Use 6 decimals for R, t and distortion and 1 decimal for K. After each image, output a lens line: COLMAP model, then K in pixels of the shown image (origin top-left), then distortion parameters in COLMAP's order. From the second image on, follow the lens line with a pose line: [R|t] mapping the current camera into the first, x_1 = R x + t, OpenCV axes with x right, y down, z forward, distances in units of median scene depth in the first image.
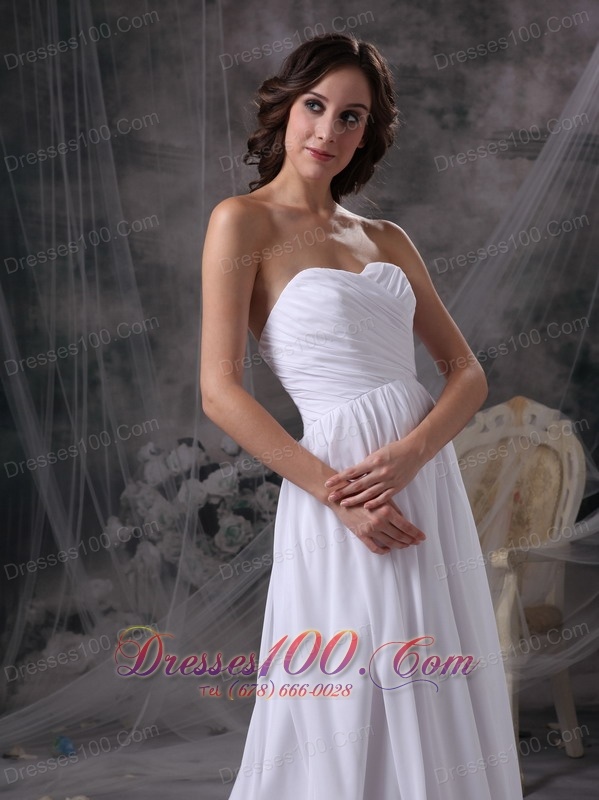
lens RADIAL K [[1779.2, 0, 295.1], [0, 1779.2, 437.4], [0, 0, 1]] dist [0.198772, 0.000000]
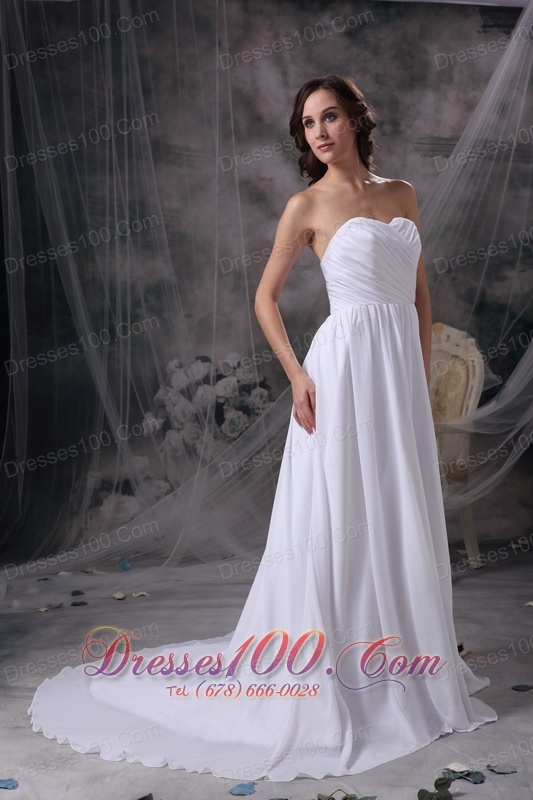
lens RADIAL K [[1481.1, 0, 261.4], [0, 1481.1, 426.7], [0, 0, 1]] dist [0.112499, 0.000000]
pose [[0.999838, -0.003004, 0.017739, -0.034265], [0.002515, 0.999617, 0.027551, 0.024035], [-0.017815, -0.027502, 0.999463, -0.174424]]
